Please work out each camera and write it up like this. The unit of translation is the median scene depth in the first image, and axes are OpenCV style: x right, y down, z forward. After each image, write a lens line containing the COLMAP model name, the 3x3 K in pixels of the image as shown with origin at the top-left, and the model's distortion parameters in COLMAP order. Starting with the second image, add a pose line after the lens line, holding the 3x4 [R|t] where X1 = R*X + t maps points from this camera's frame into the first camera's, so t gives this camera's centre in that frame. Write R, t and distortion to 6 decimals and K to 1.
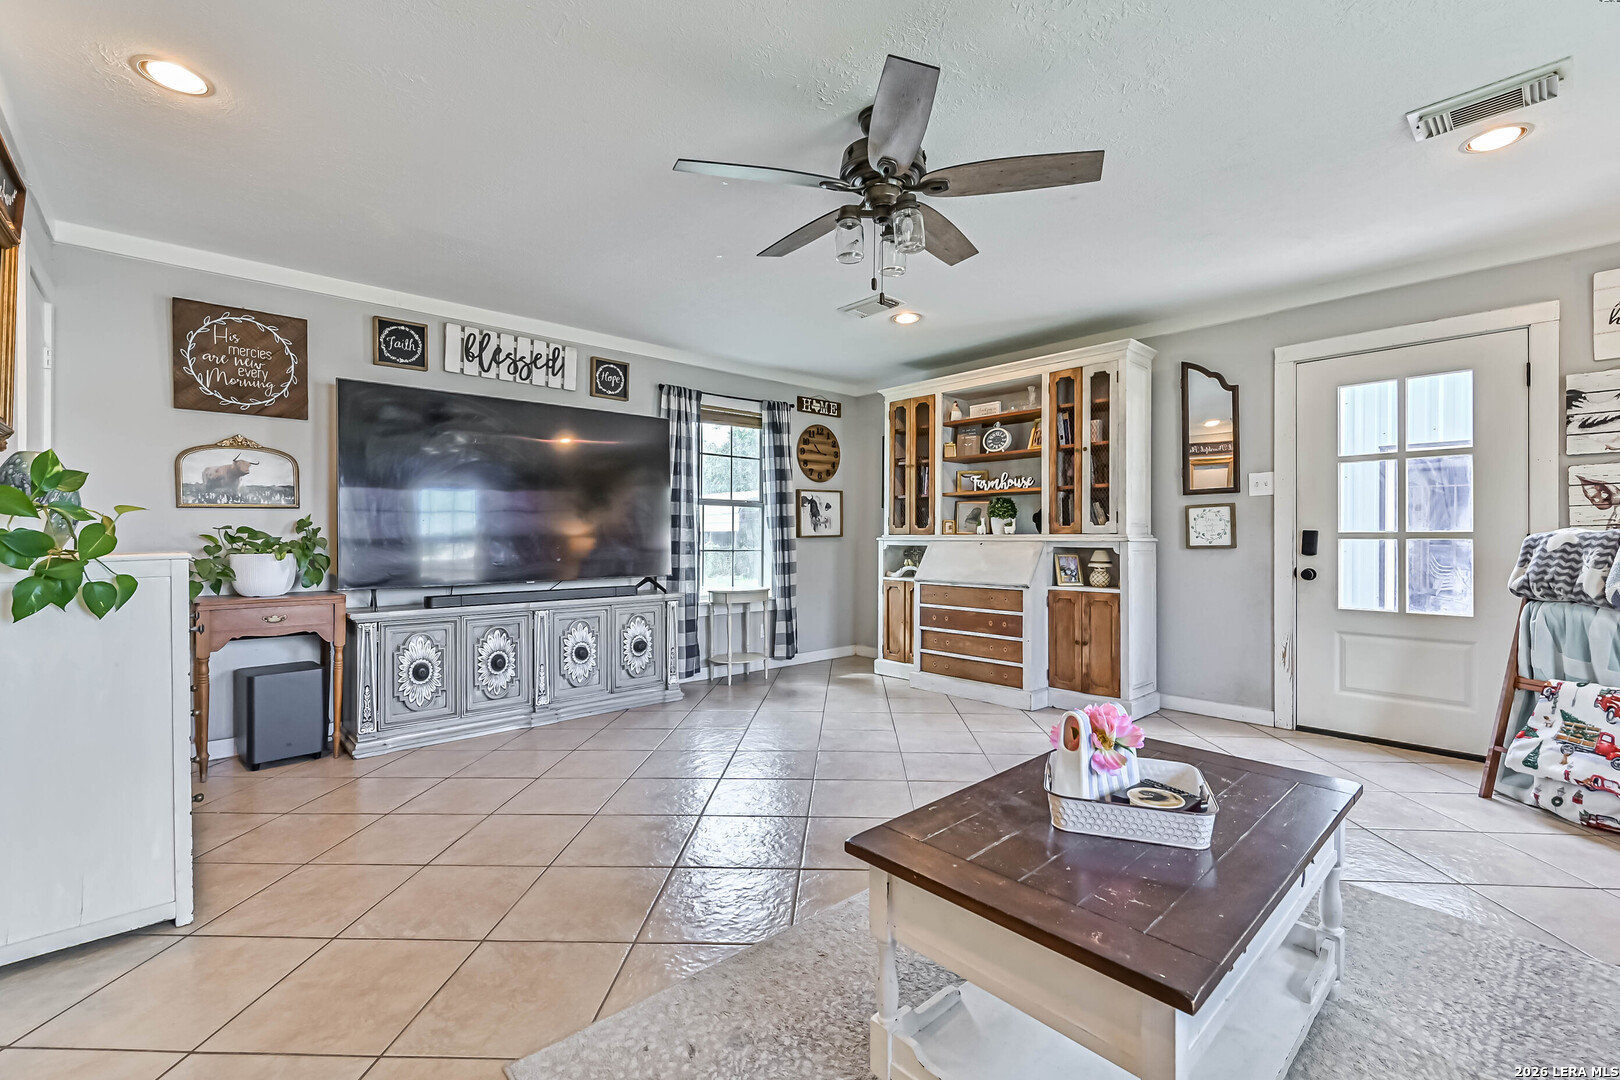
lens RADIAL K [[686.5, 0, 810.0], [0, 686.5, 540.0], [0, 0, 1]] dist [0.000556, 0.000059]
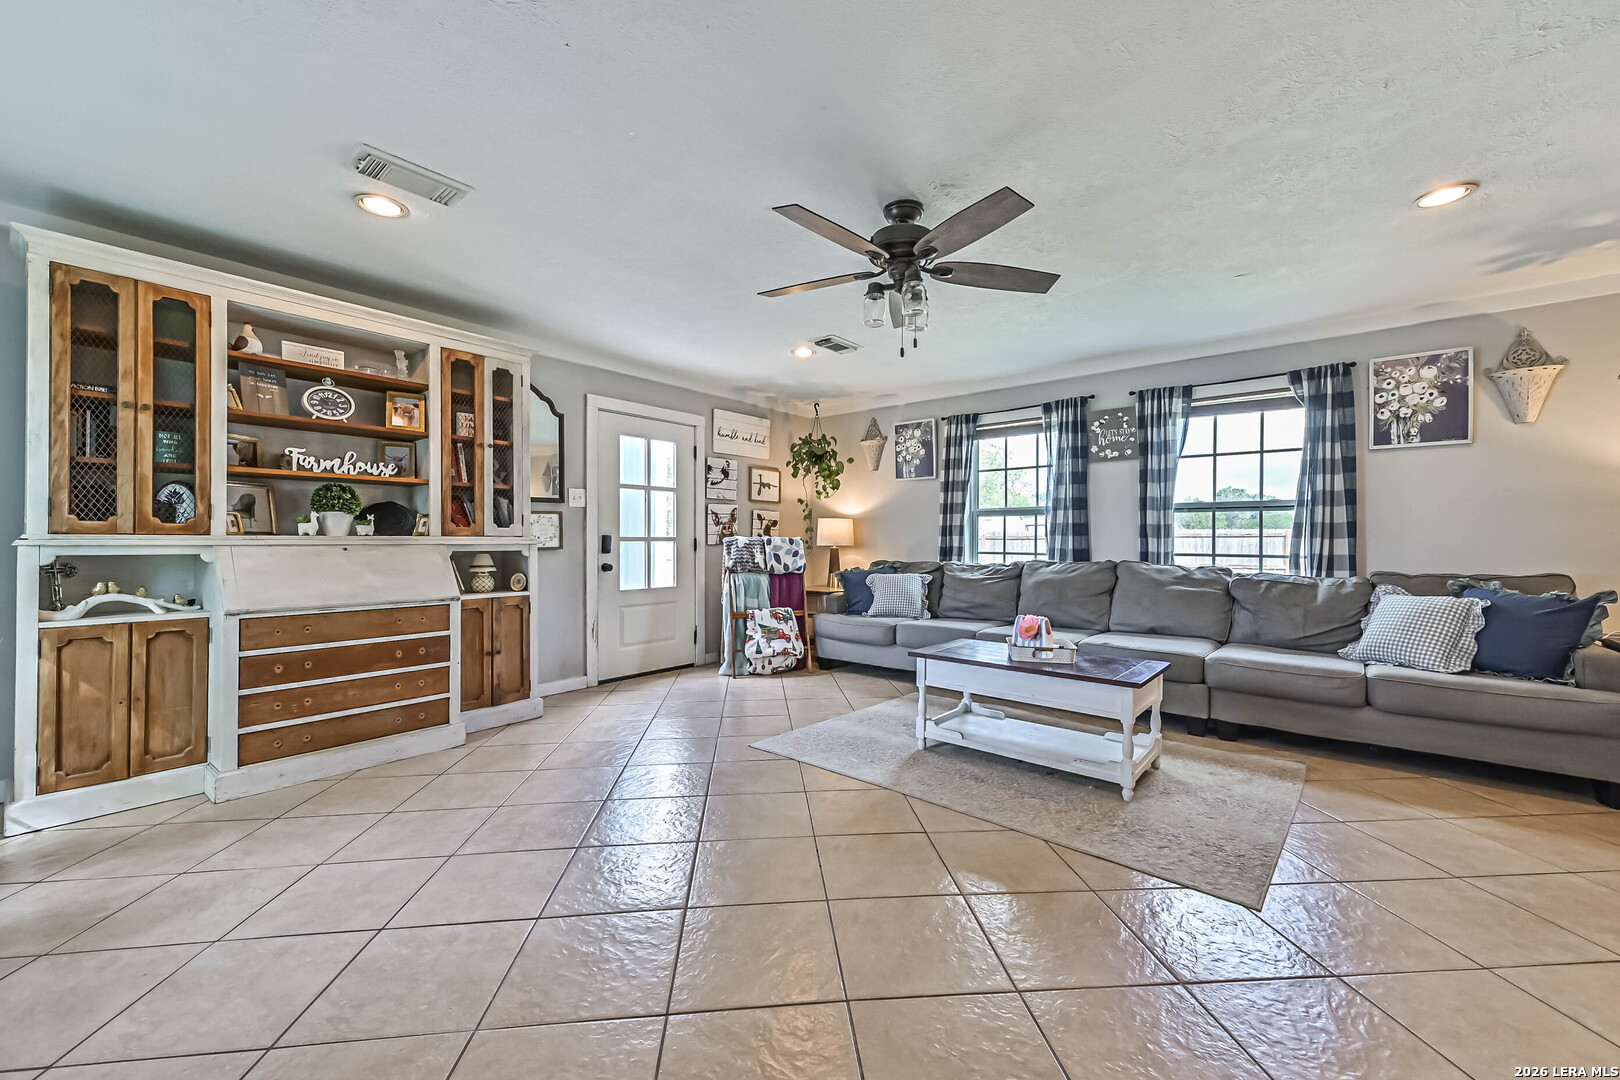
lens RADIAL K [[653.1, 0, 810.0], [0, 653.1, 540.0], [0, 0, 1]] dist [0.001567, 0.000031]
pose [[-0.143339, 0.001249, 0.989673, -0.508166], [0.002932, 0.999995, -0.000837, -0.001734], [-0.989669, 0.002782, -0.143342, 0.650206]]
